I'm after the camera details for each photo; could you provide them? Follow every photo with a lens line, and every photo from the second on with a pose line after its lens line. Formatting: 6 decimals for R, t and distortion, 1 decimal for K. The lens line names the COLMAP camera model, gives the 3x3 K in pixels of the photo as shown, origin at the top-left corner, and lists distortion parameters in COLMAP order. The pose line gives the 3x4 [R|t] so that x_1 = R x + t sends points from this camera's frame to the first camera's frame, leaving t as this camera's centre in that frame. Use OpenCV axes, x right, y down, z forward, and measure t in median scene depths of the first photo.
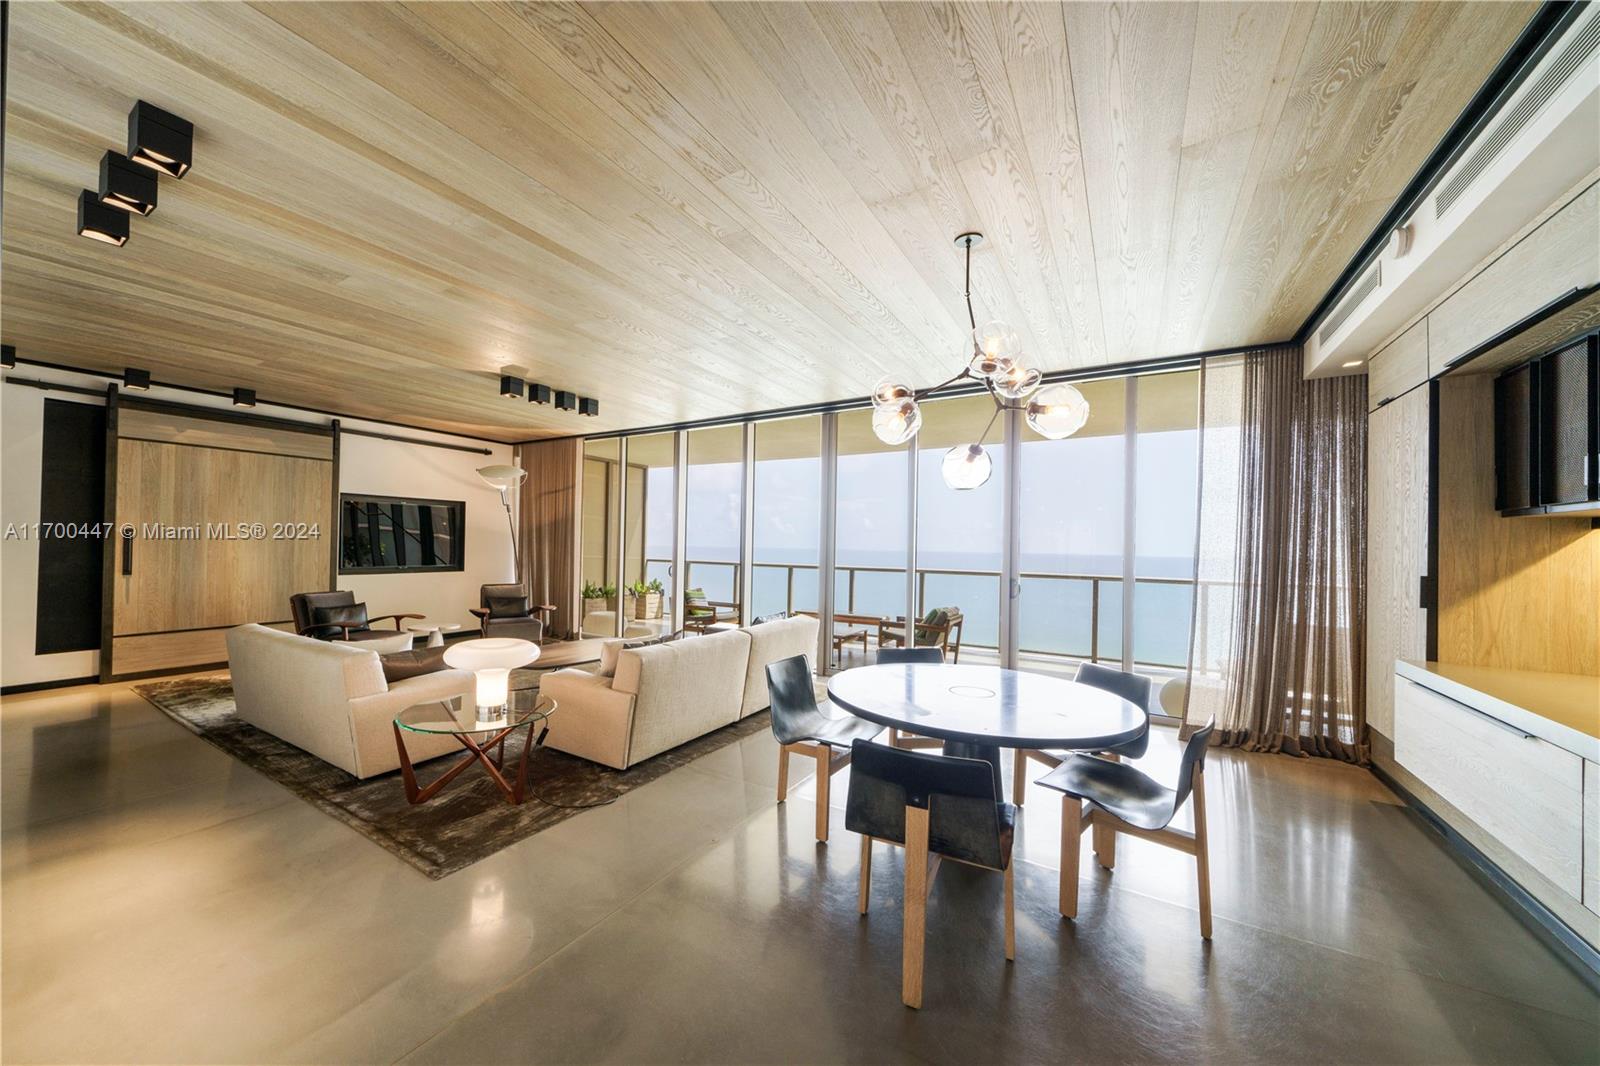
lens RADIAL K [[594.1, 0, 737.7], [0, 594.1, 540.1], [0, 0, 1]] dist [-0.009619, 0.000052]
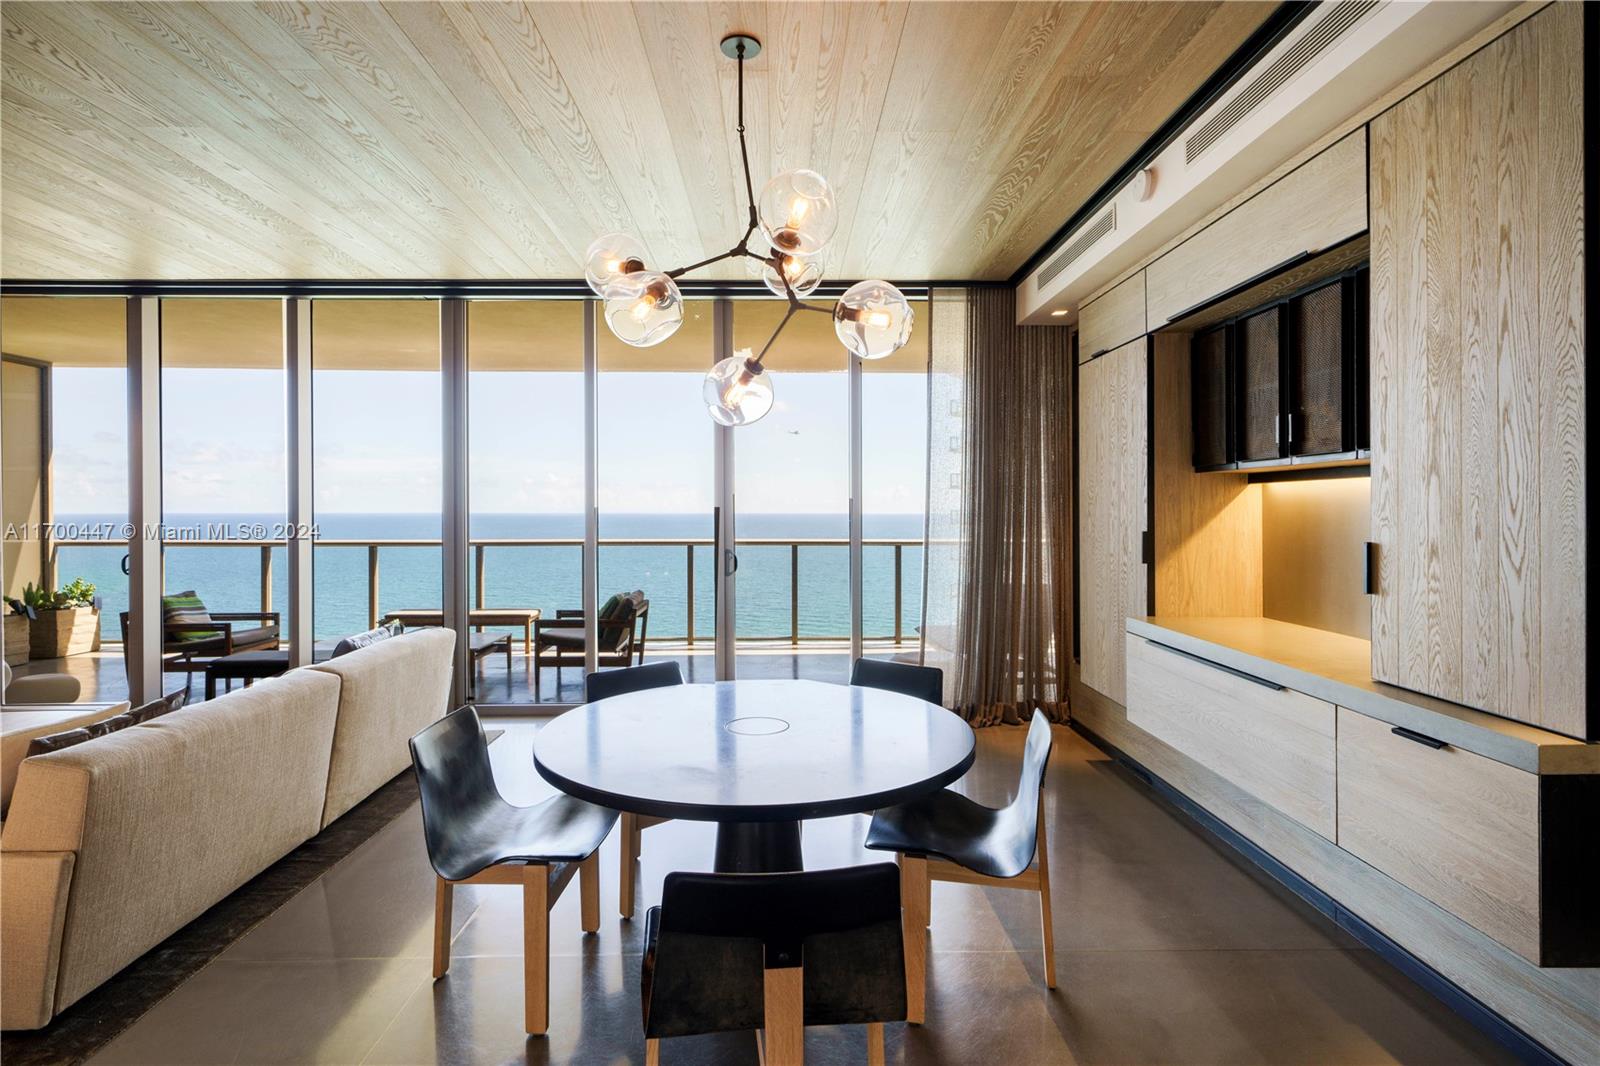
lens RADIAL K [[792.0, 0, 805.9], [0, 792.0, 515.7], [0, 0, 1]] dist [0.002262, -0.000679]
pose [[0.816127, -0.024277, 0.577362, -0.036910], [0.011442, 0.999600, 0.025857, -0.003229], [-0.577759, -0.014496, 0.816079, 0.115853]]
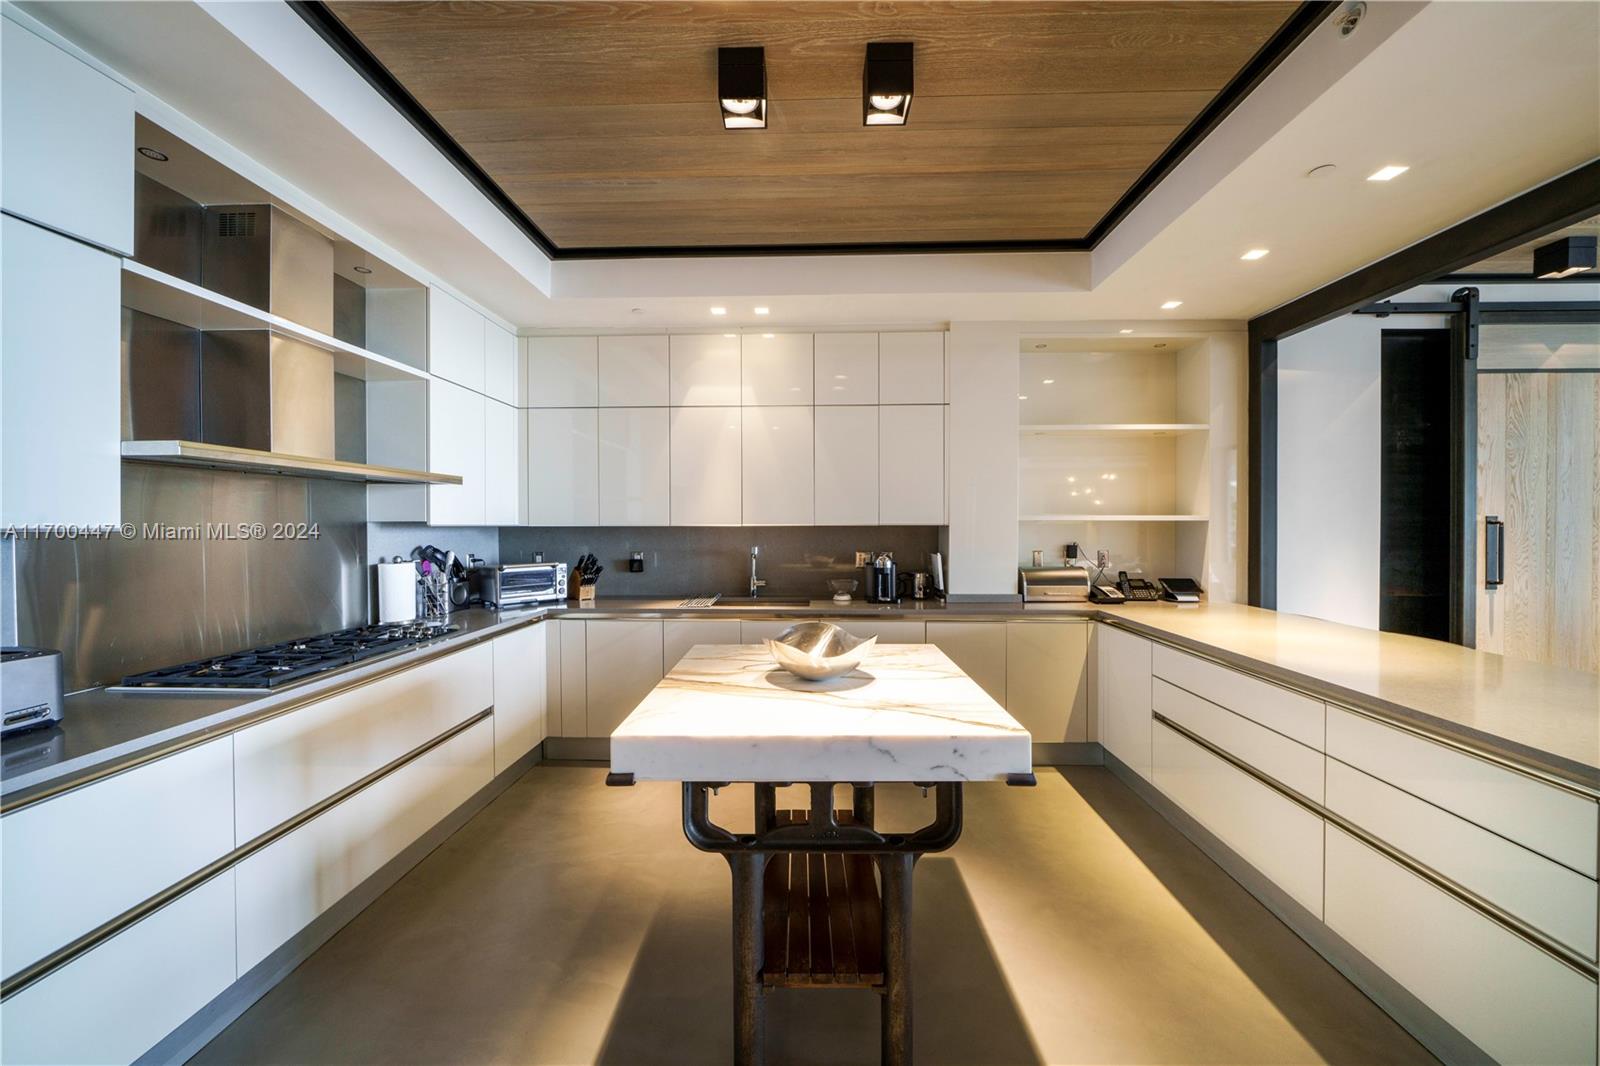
lens RADIAL K [[509.7, 0, 800.0], [0, 509.7, 533.0], [0, 0, 1]] dist [-0.001529, -0.000135]
pose [[0.538652, -0.015277, -0.842390, -0.989124], [0.013473, 0.999864, -0.009518, -0.005277], [0.842421, -0.006222, 0.538784, 0.086586]]
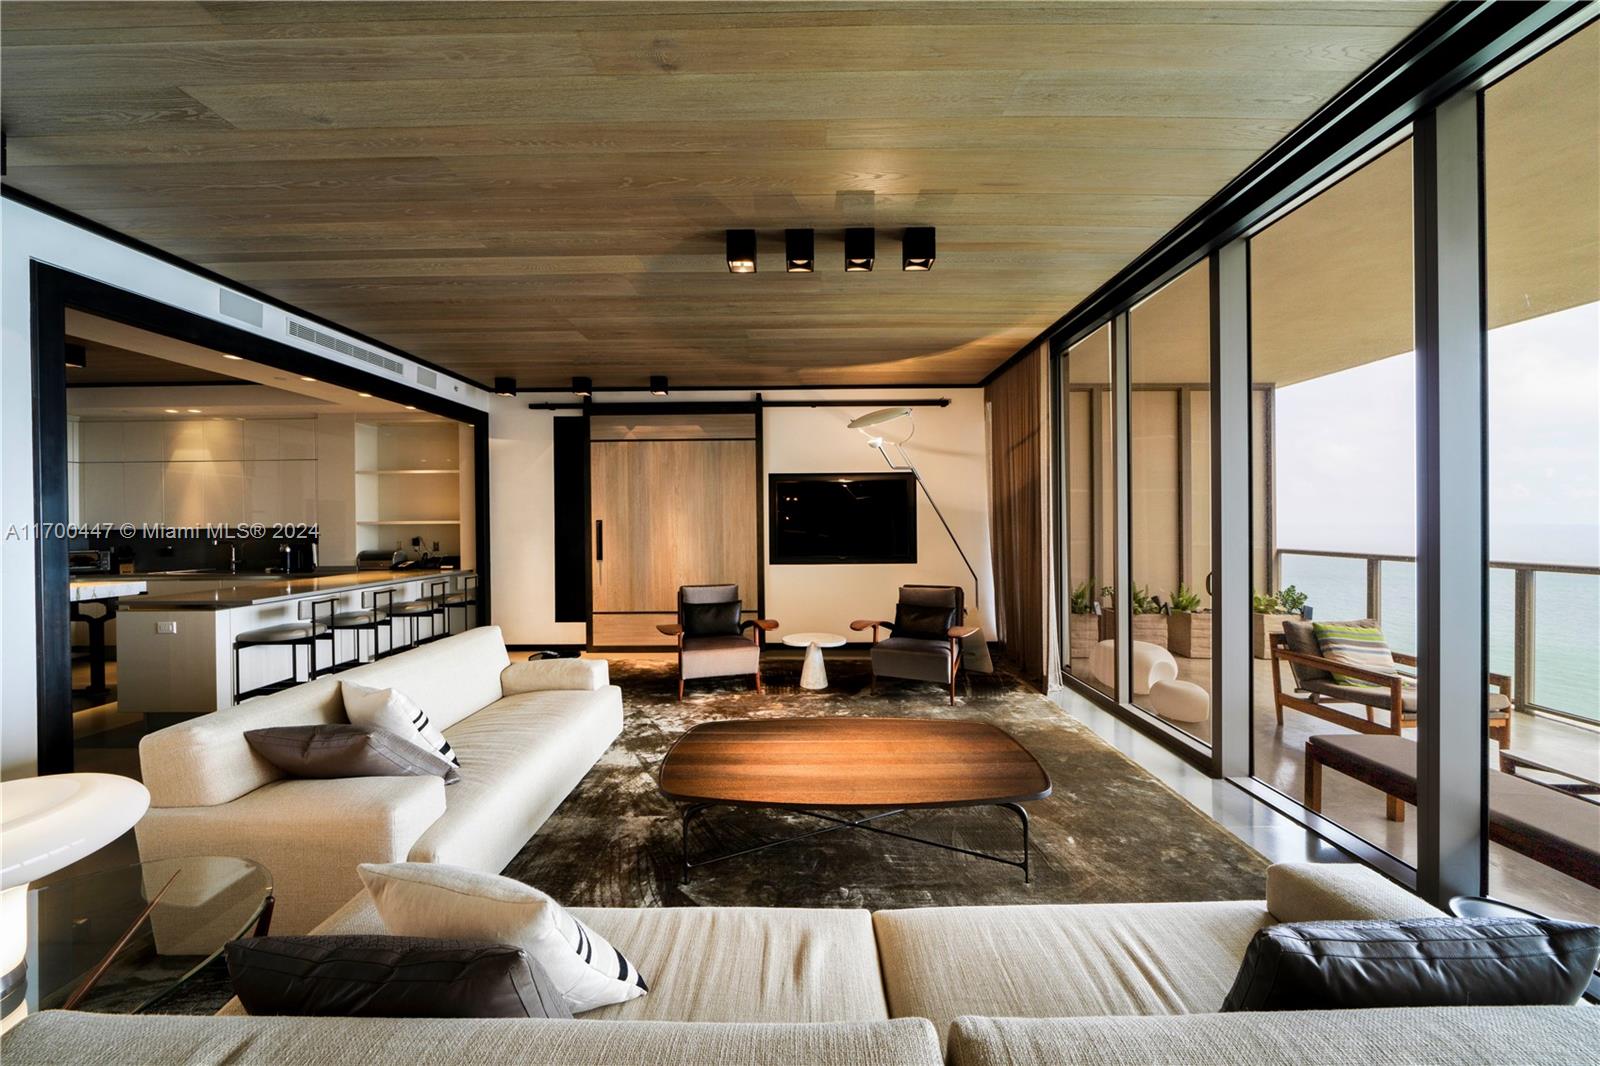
lens RADIAL K [[559.2, 0, 799.9], [0, 559.2, 523.7], [0, 0, 1]] dist [-0.002732, -0.000184]
pose [[0.548377, -0.020190, -0.835988, 0.089885], [0.023526, 0.999685, -0.008711, 0.007009], [0.835901, -0.014891, 0.548679, 0.736977]]
